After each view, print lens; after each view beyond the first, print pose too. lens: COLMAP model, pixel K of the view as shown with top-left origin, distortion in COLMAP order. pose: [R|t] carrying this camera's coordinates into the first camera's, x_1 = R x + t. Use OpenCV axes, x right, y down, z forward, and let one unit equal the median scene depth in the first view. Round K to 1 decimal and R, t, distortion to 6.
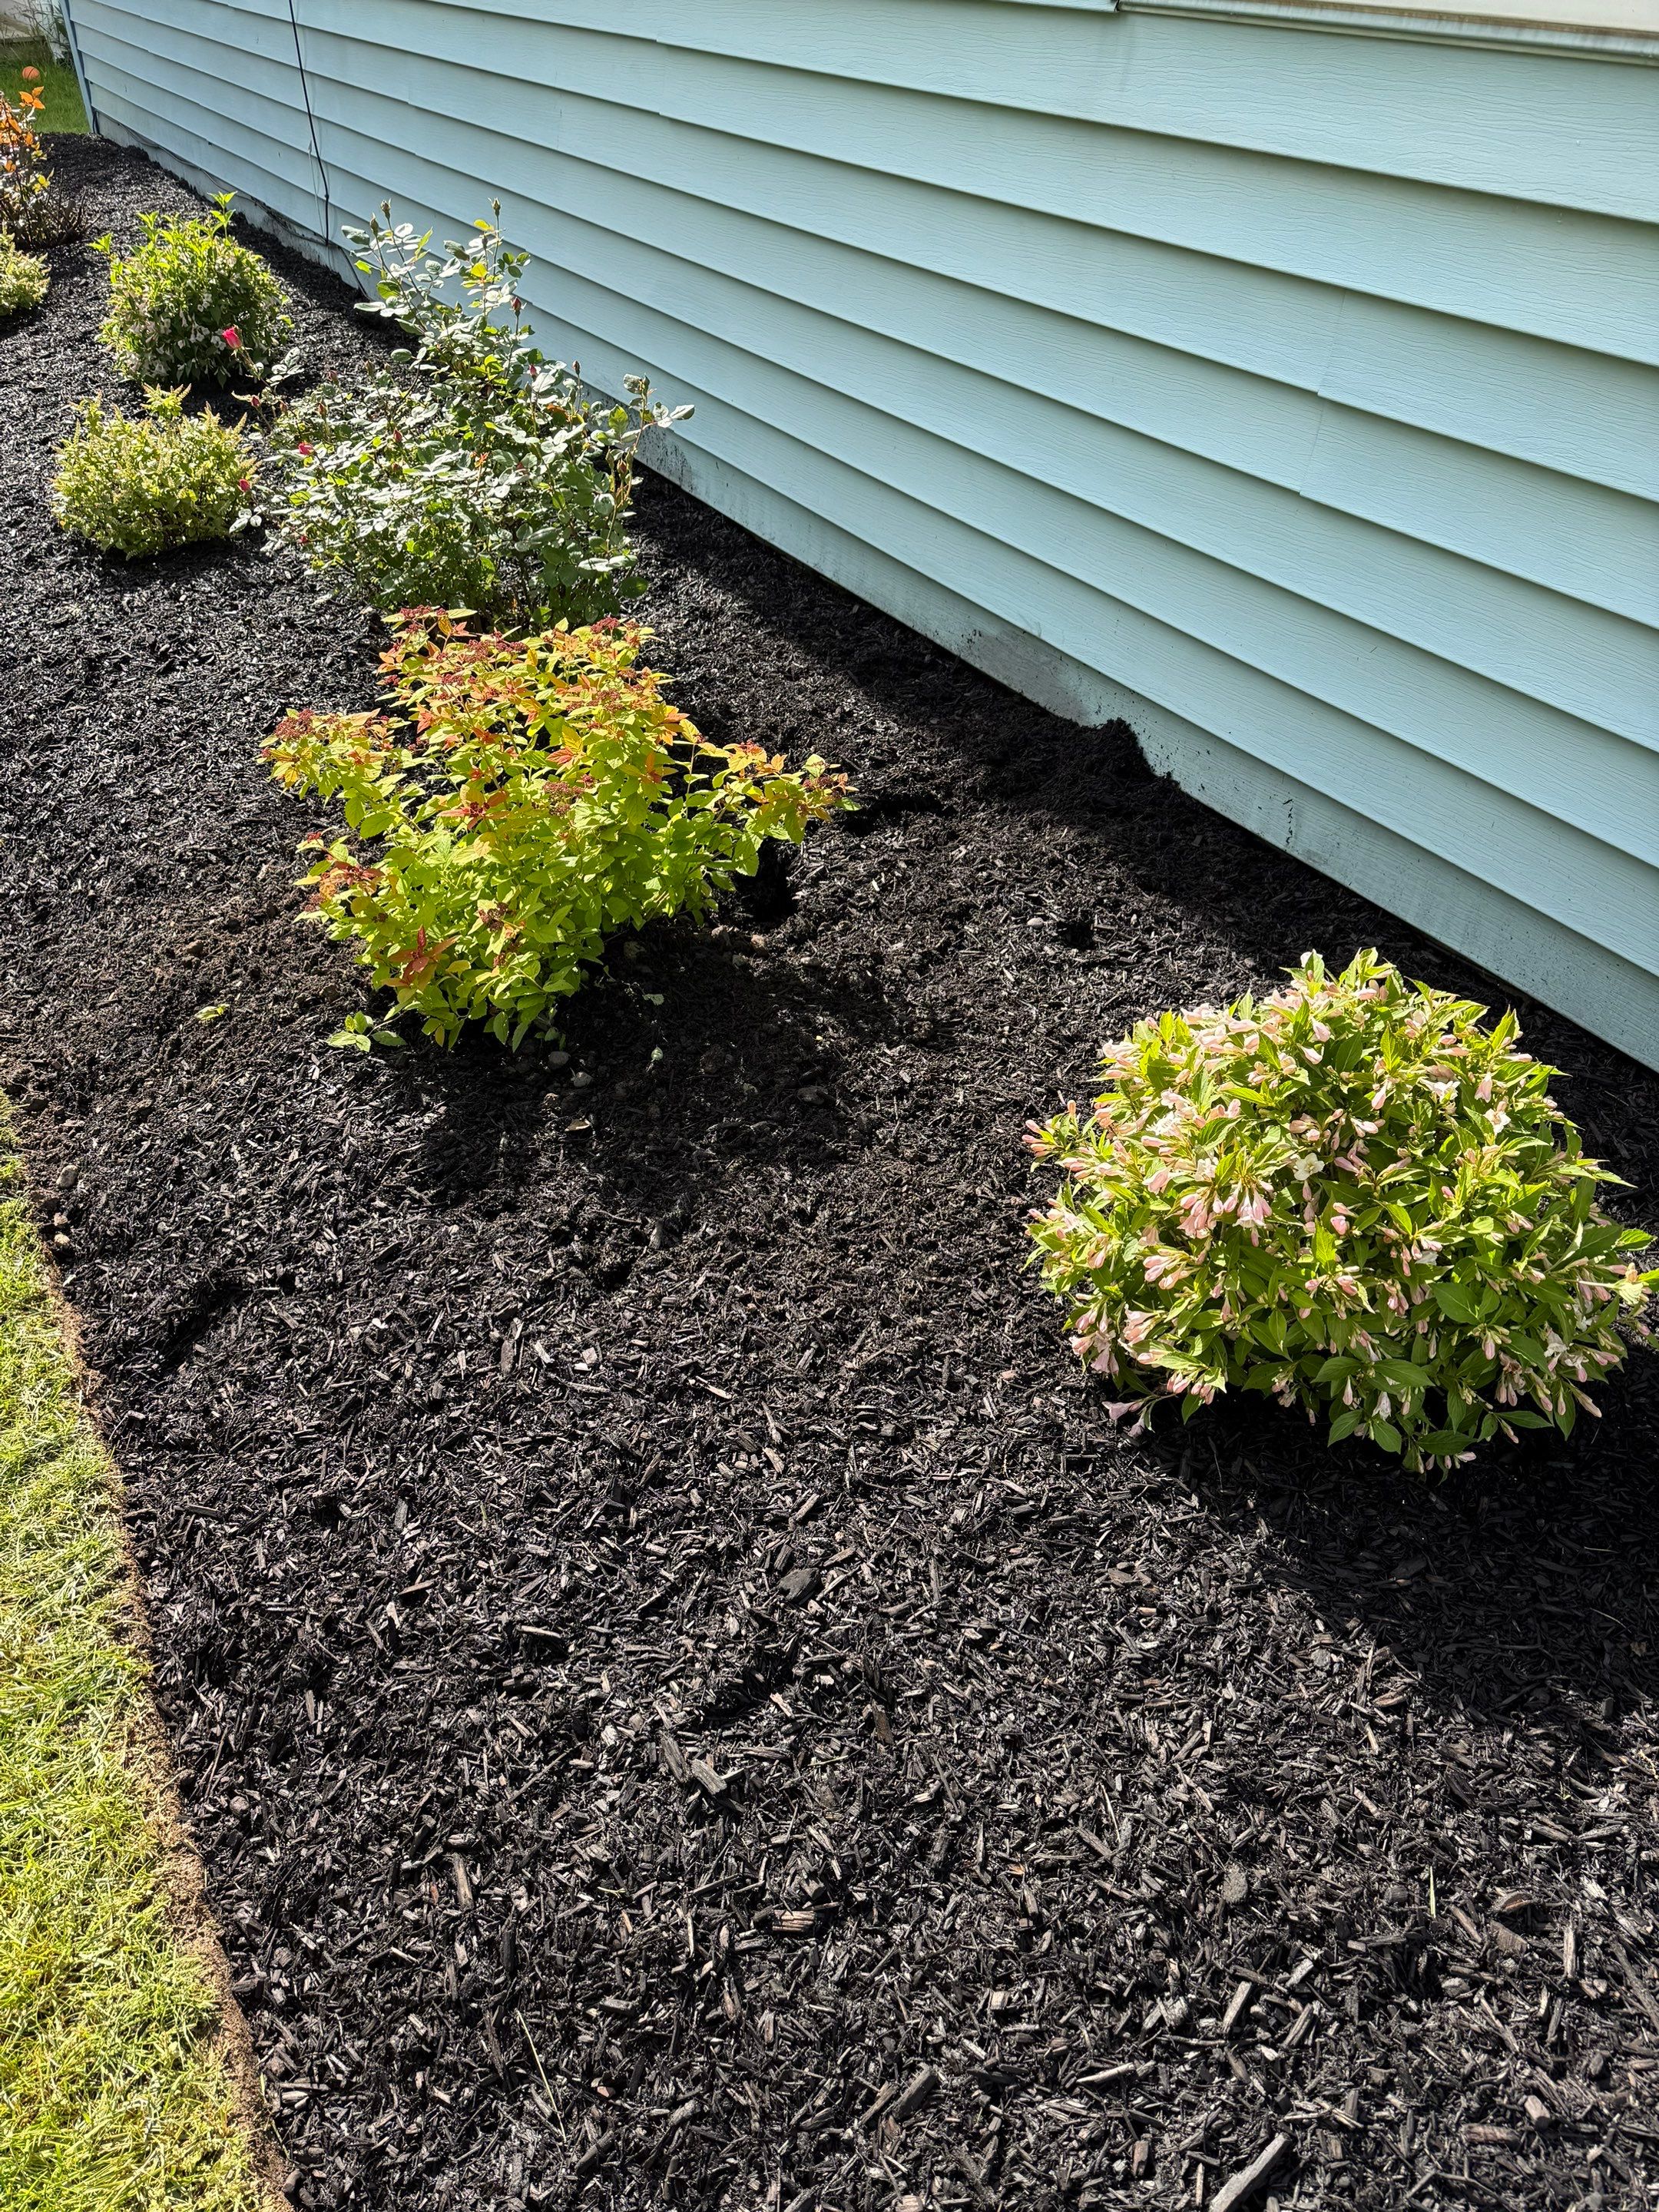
lens RADIAL K [[1567.9, 0, 825.5], [0, 1567.9, 1105.5], [0, 0, 1]] dist [0.051184, -0.052357]
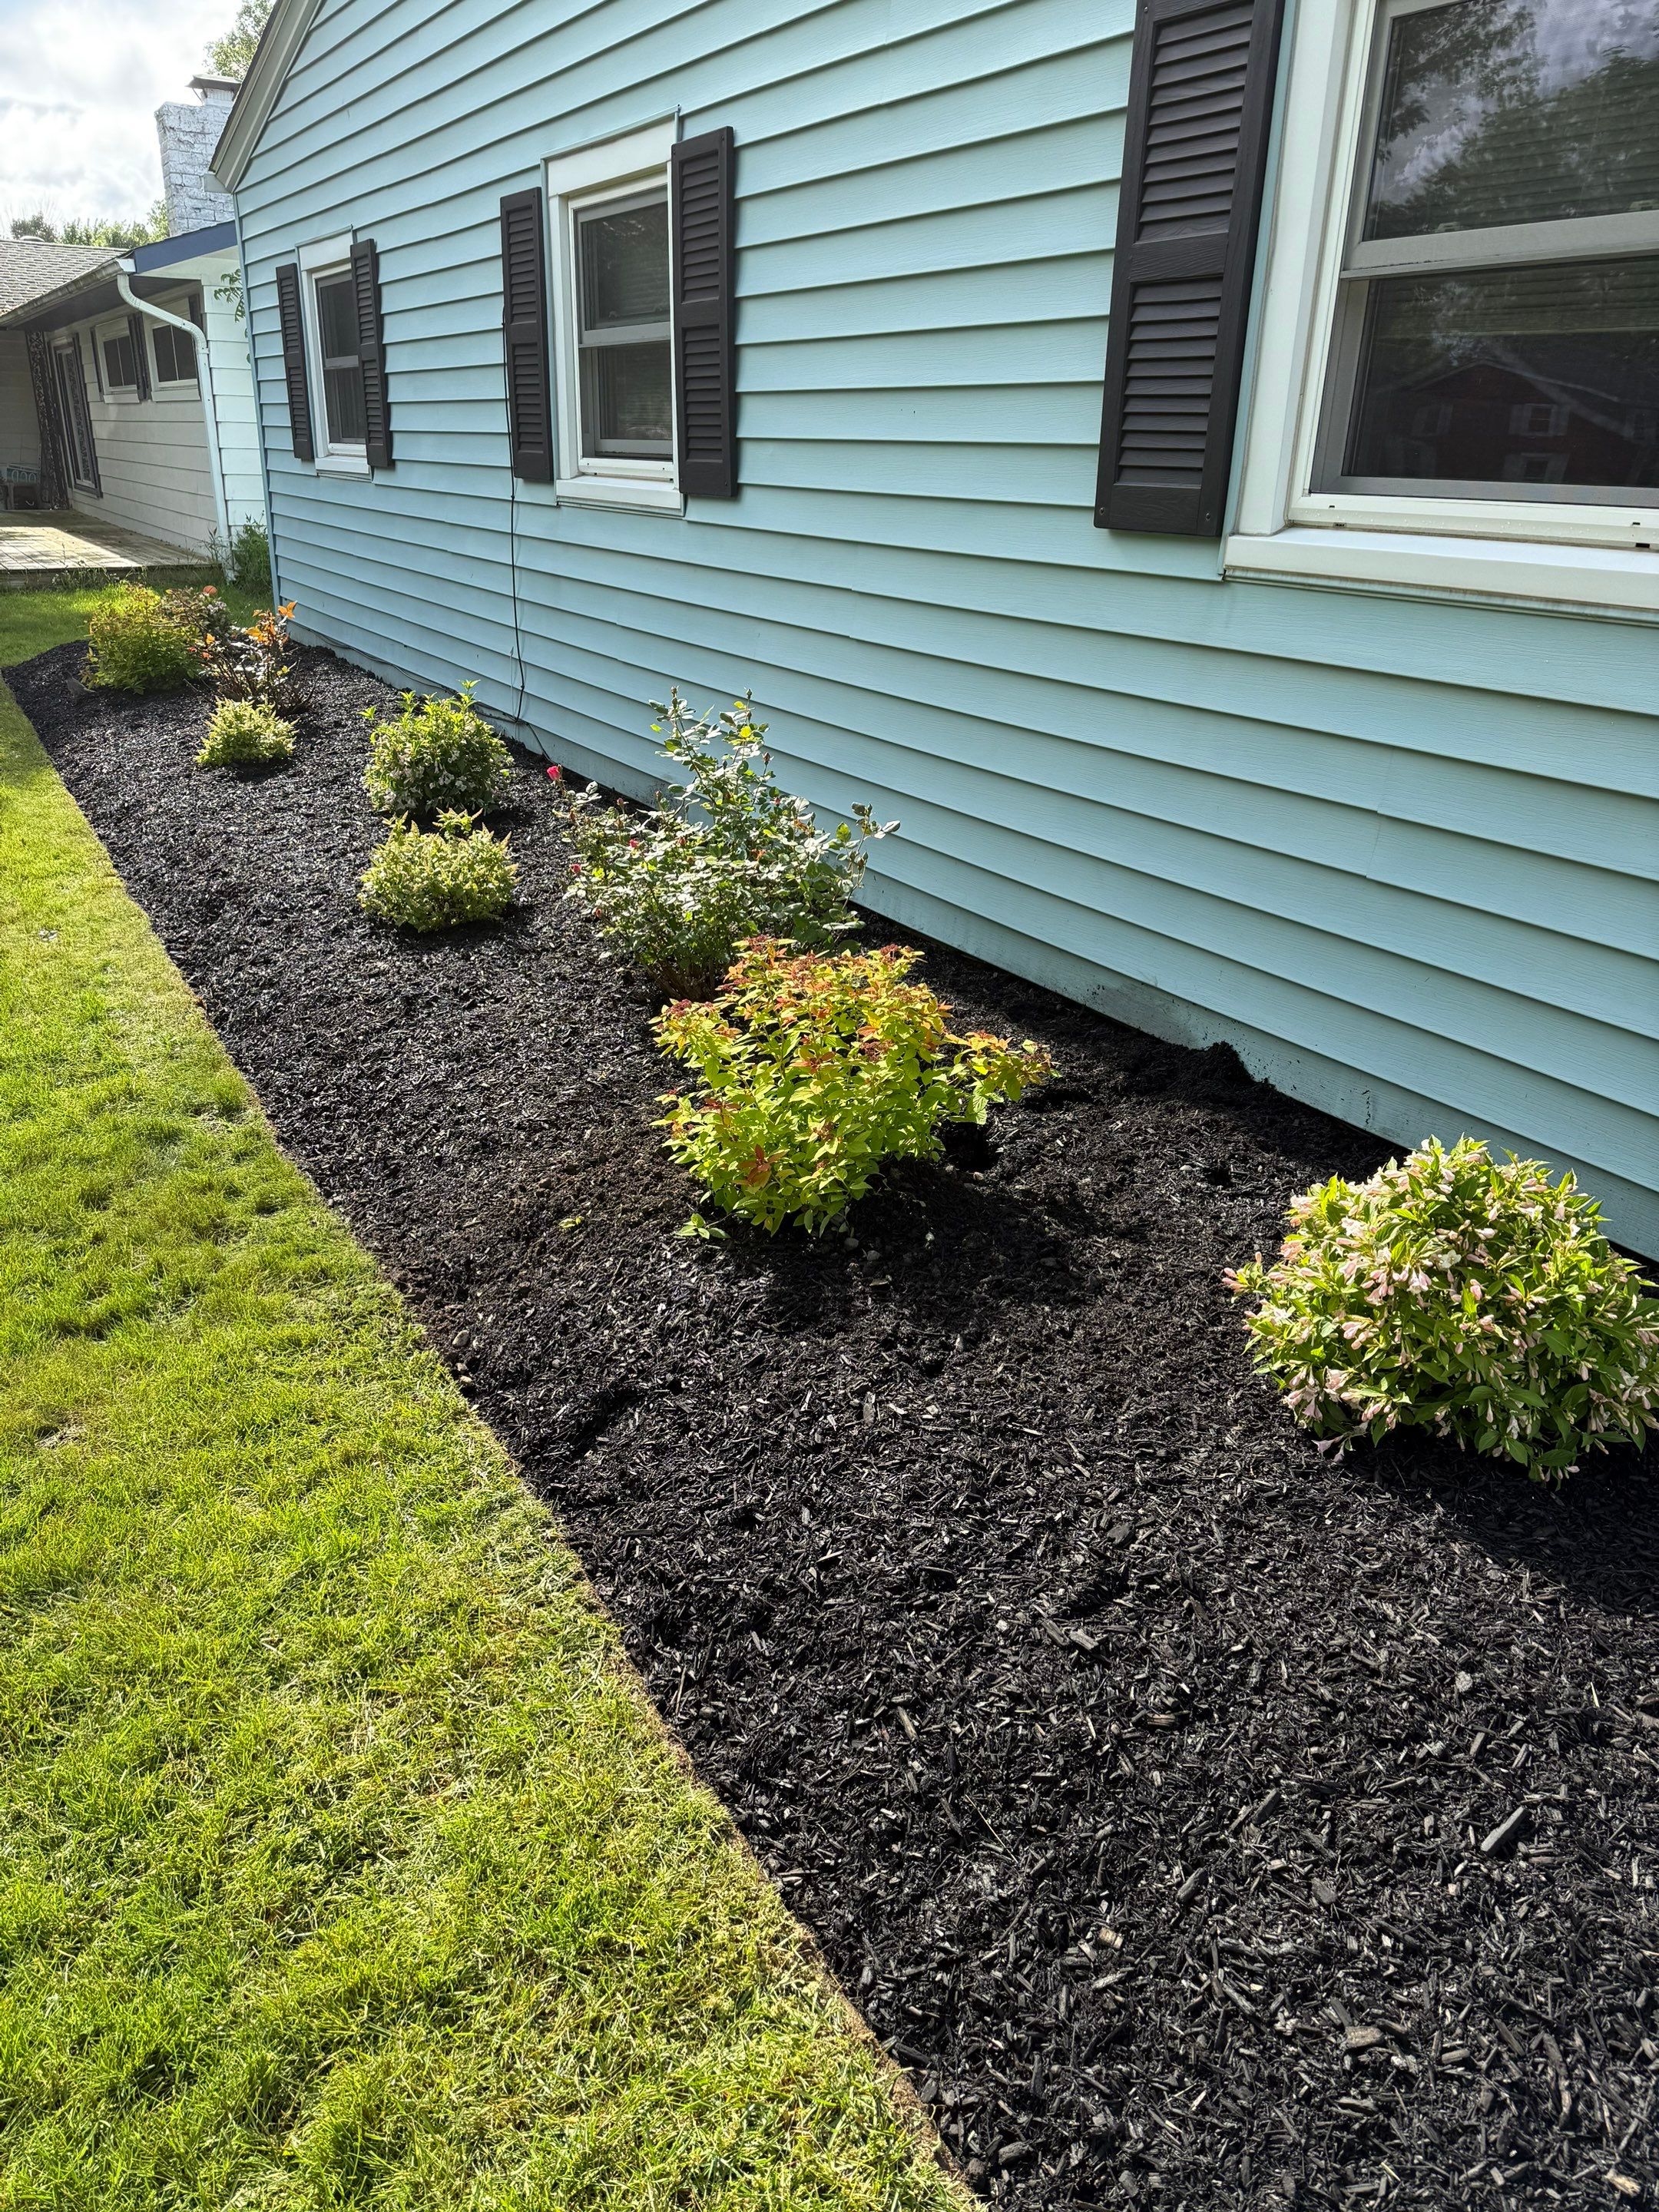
lens RADIAL K [[1567.9, 0, 810.5], [0, 1567.9, 1114.2], [0, 0, 1]] dist [0.051184, -0.052357]
pose [[0.999701, 0.022191, 0.010269, -0.293239], [-0.018671, 0.963959, -0.265394, 0.290836], [-0.015788, 0.265123, 0.964085, -0.438030]]
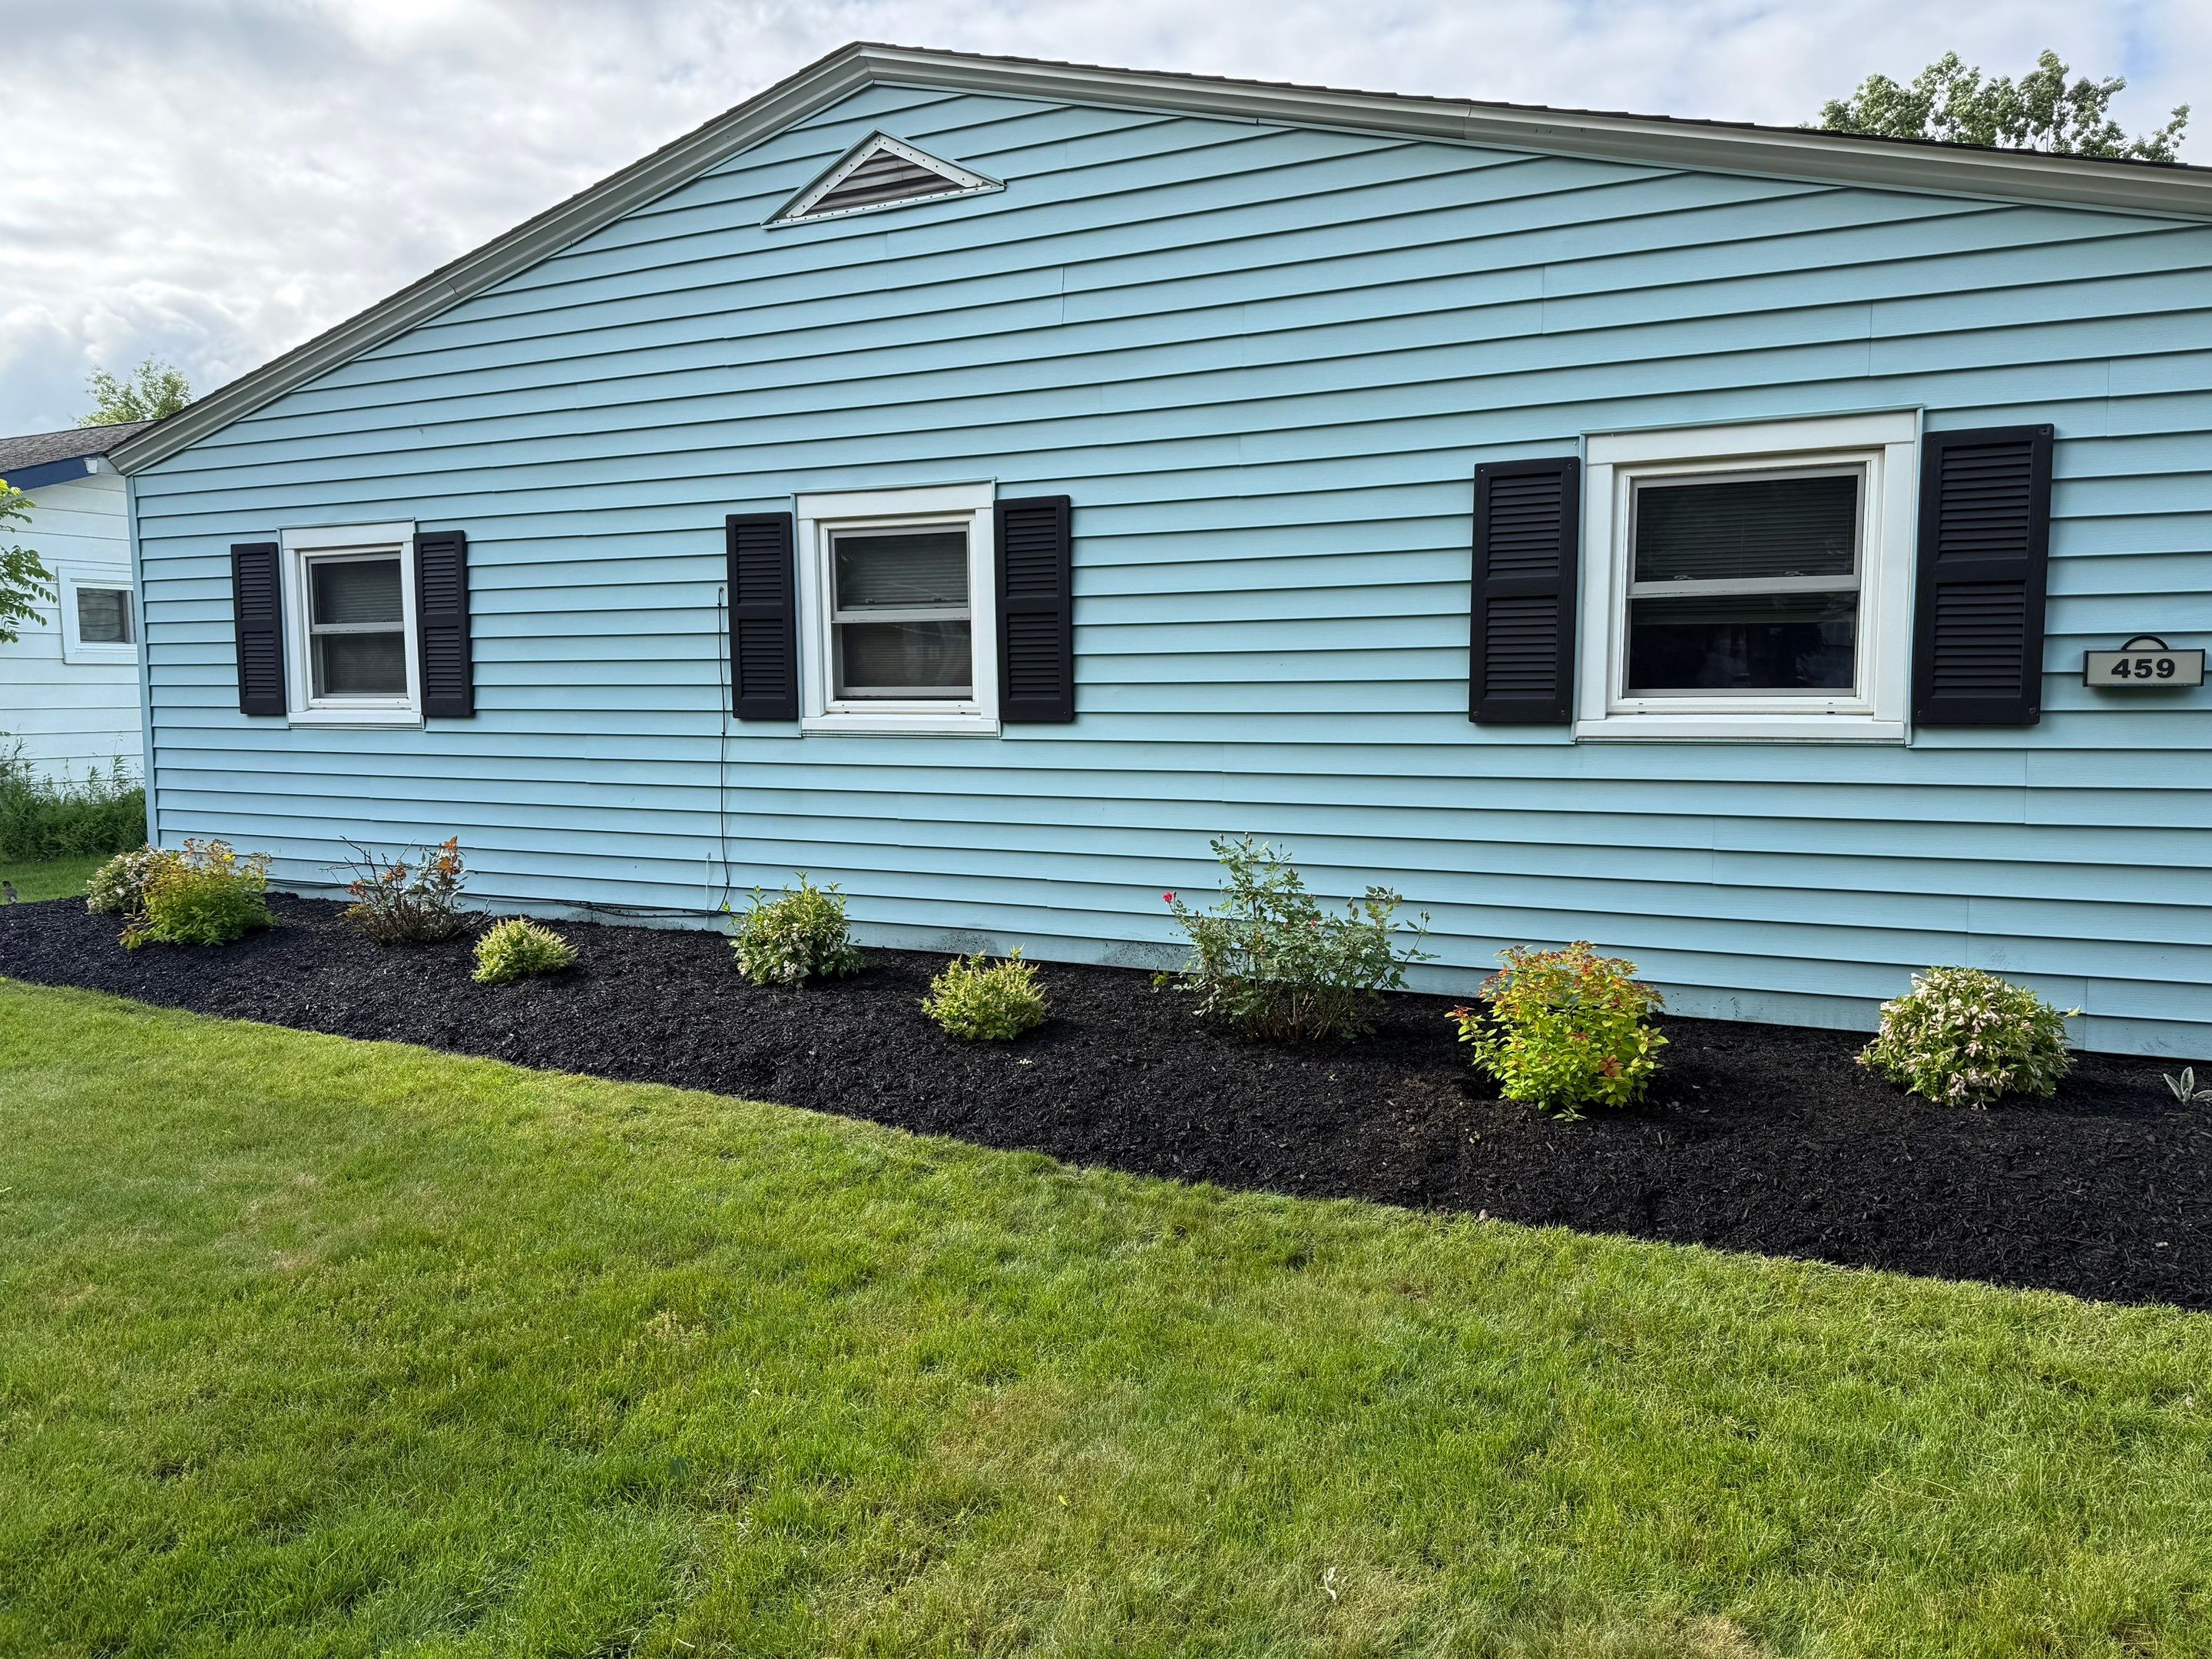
lens RADIAL K [[1567.9, 0, 1114.2], [0, 1567.9, 870.3], [0, 0, 1]] dist [0.051184, -0.052357]
pose [[0.831683, -0.083567, 0.548927, -2.813771], [0.353755, 0.841743, -0.407832, 0.484094], [-0.427974, 0.533372, 0.729625, -0.792512]]
